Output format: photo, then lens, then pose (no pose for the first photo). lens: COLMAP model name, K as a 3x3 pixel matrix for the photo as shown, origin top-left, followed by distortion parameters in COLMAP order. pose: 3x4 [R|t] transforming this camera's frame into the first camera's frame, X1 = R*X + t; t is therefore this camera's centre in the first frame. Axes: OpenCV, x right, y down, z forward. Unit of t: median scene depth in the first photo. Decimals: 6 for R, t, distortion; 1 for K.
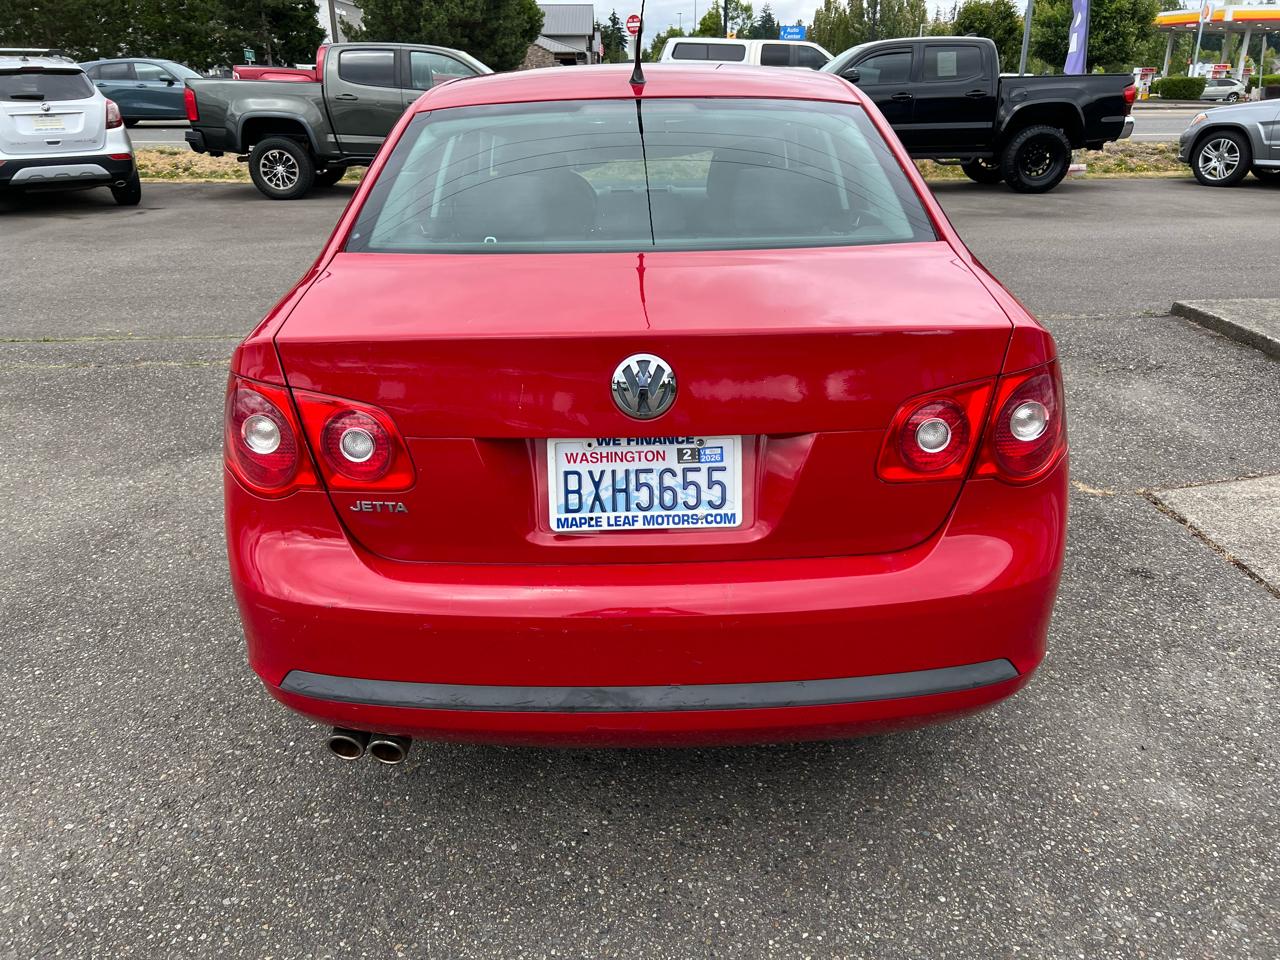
lens RADIAL K [[965.2, 0, 638.5], [0, 965.2, 487.3], [0, 0, 1]] dist [0.049781, -0.052358]
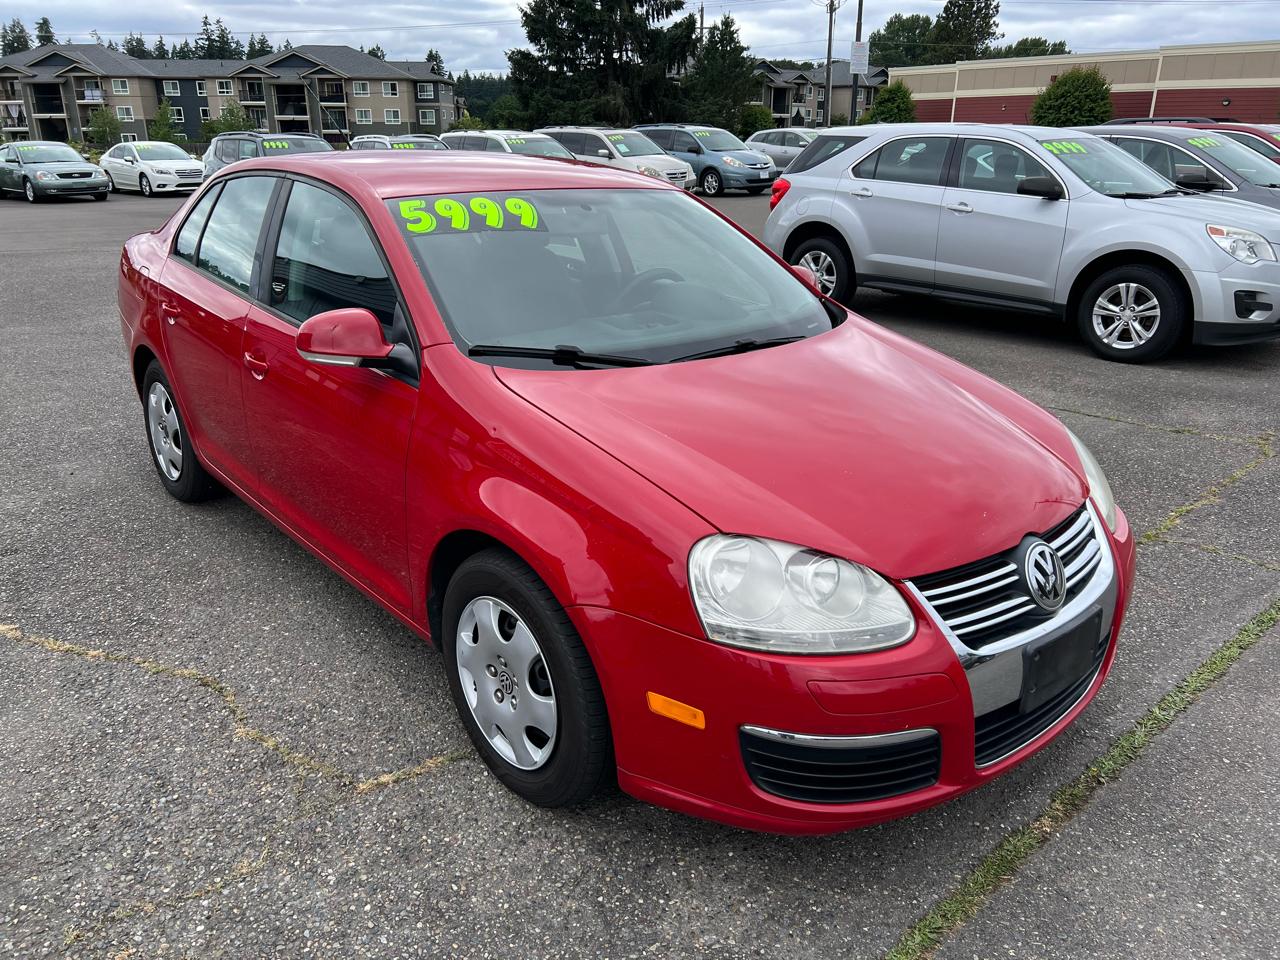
lens RADIAL K [[965.2, 0, 636.1], [0, 965.2, 487.5], [0, 0, 1]] dist [0.049781, -0.052358]
pose [[-0.757458, 0.226580, -0.612307, 0.793886], [-0.251578, 0.764133, 0.593978, -1.108637], [0.602467, 0.603956, -0.521796, 2.521960]]
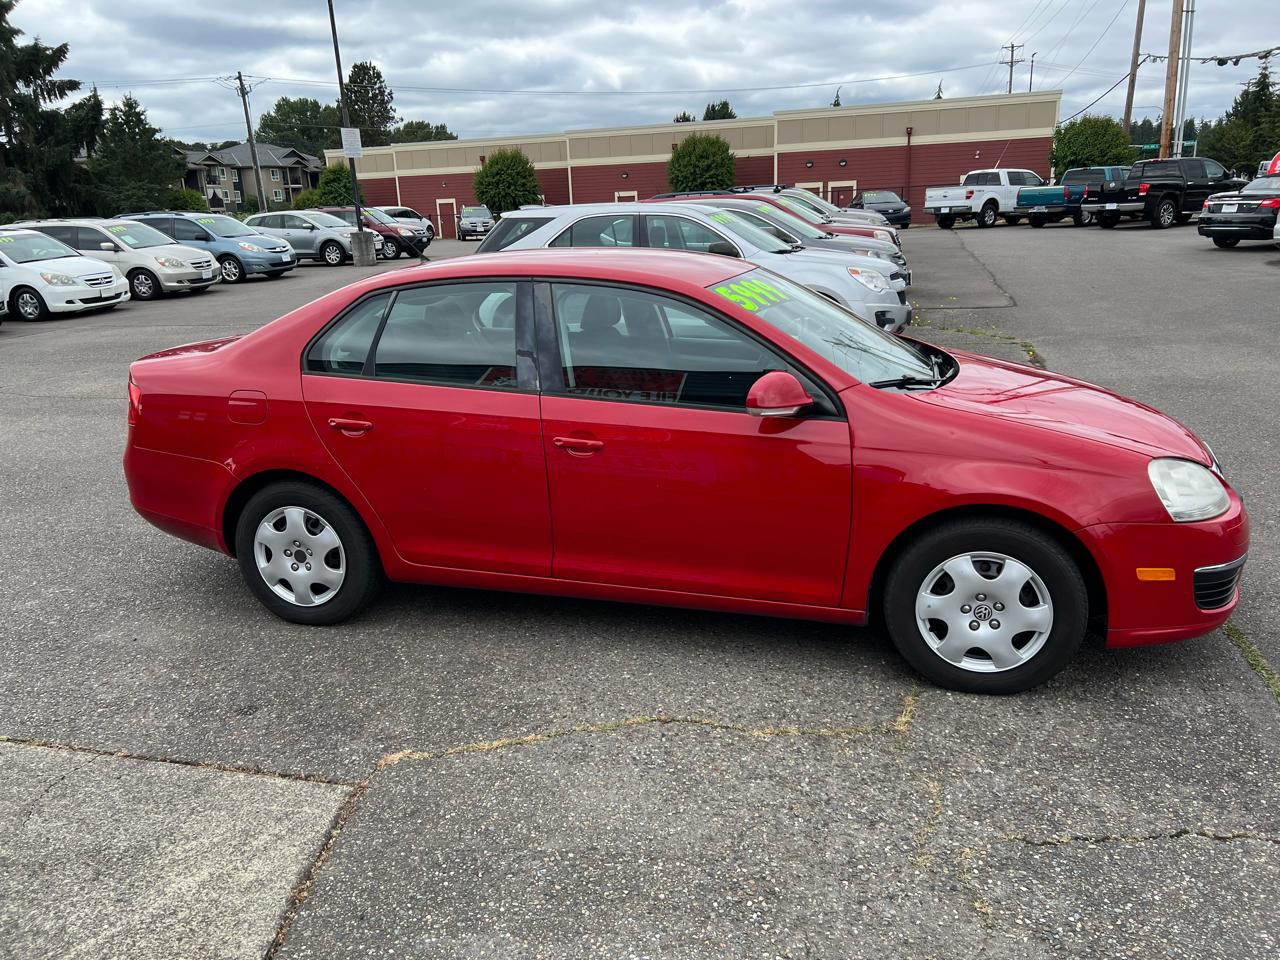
lens RADIAL K [[965.2, 0, 640.3], [0, 965.2, 472.8], [0, 0, 1]] dist [0.049781, -0.052358]
pose [[-0.281182, 0.279102, -0.918171, 1.629610], [-0.330822, 0.869933, 0.365750, -0.862811], [0.900829, 0.406593, -0.152277, 1.779802]]
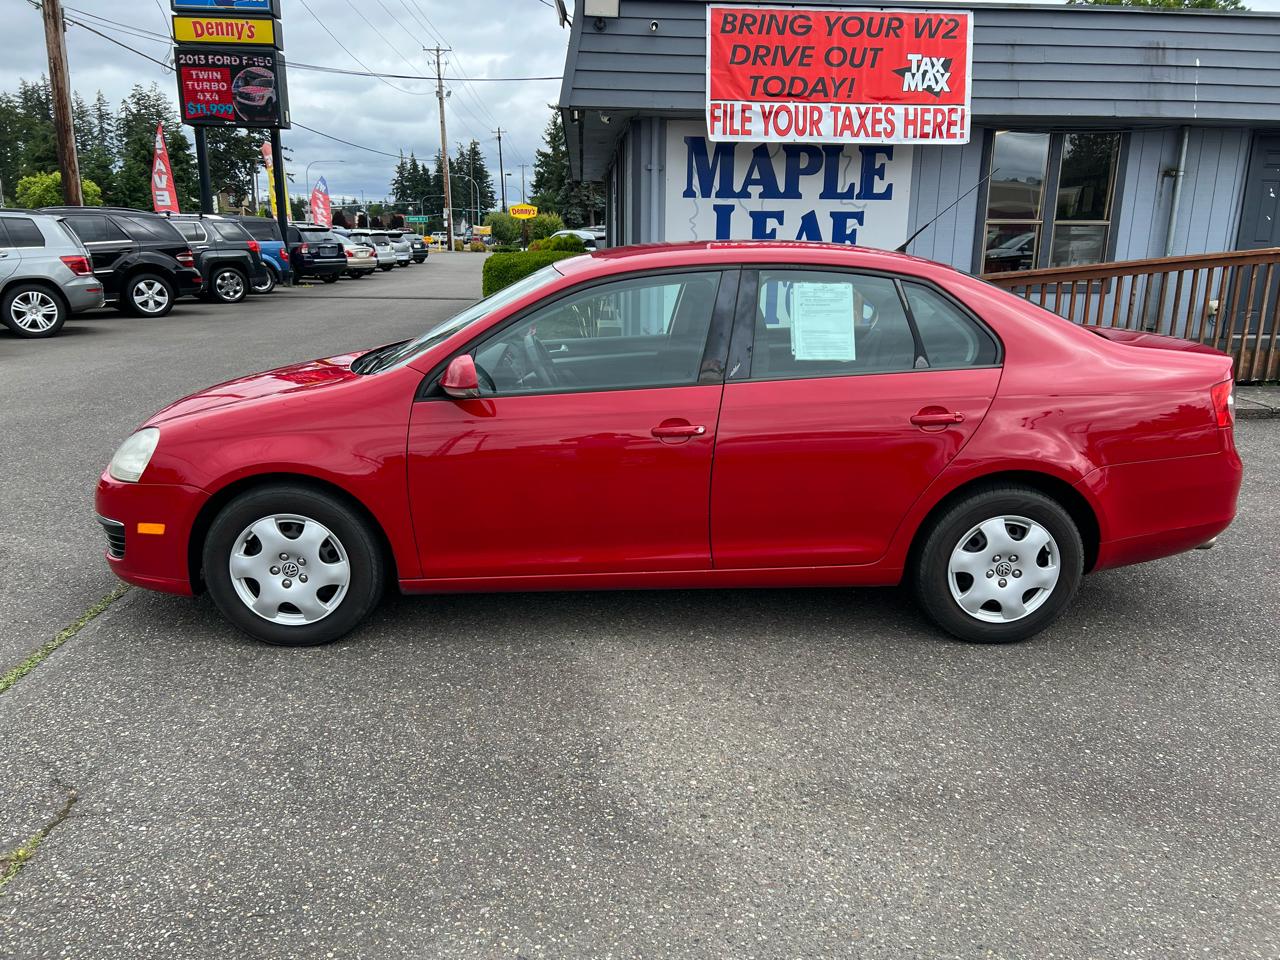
lens RADIAL K [[965.2, 0, 647.6], [0, 965.2, 490.1], [0, 0, 1]] dist [0.049781, -0.052358]
pose [[-0.044135, -0.247381, 0.967913, -1.719951], [0.374682, 0.894037, 0.245584, -0.626984], [-0.926102, 0.373499, 0.053231, 1.472043]]
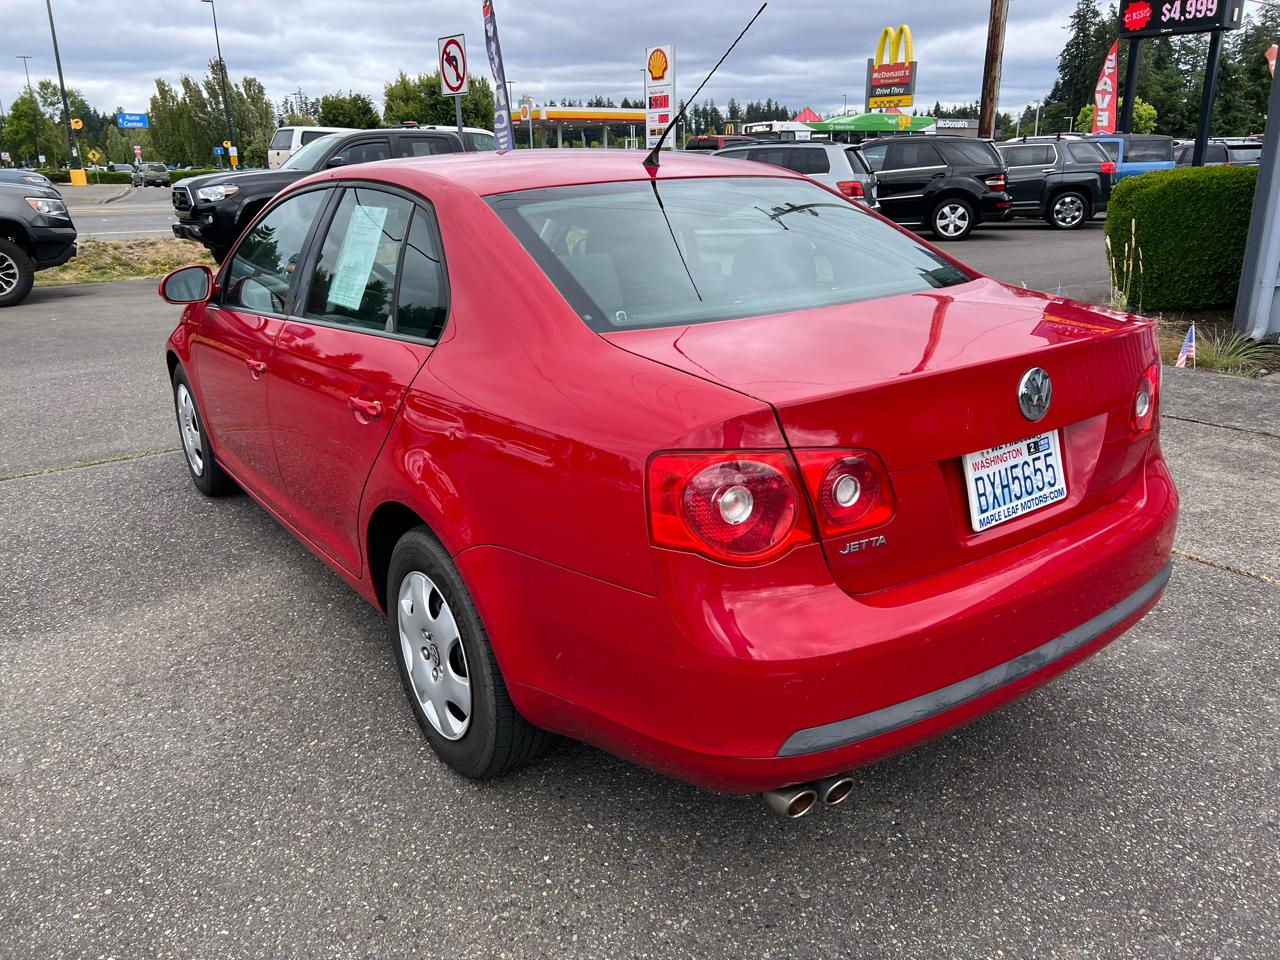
lens RADIAL K [[965.2, 0, 643.7], [0, 965.2, 471.7], [0, 0, 1]] dist [0.049781, -0.052358]
pose [[0.816152, -0.180880, 0.548797, -0.666277], [0.231718, 0.972485, -0.024079, -0.057040], [-0.529342, 0.146819, 0.835609, 0.143411]]
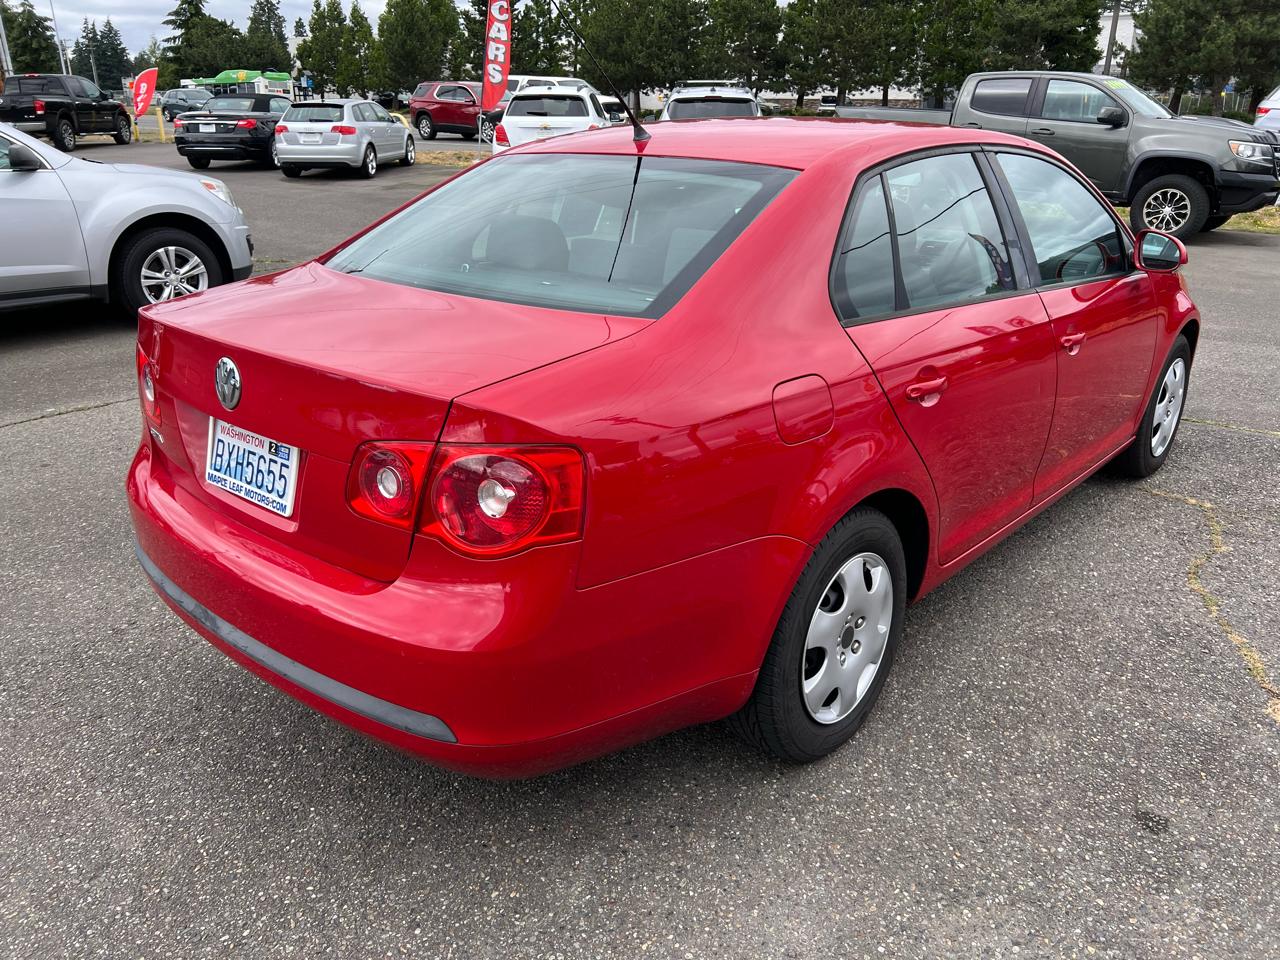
lens RADIAL K [[965.2, 0, 641.4], [0, 965.2, 478.6], [0, 0, 1]] dist [0.049781, -0.052358]
pose [[0.749876, 0.248718, -0.613045, 0.744104], [-0.264563, 0.962059, 0.066704, -0.129349], [0.606376, 0.112170, 0.787227, 0.200438]]
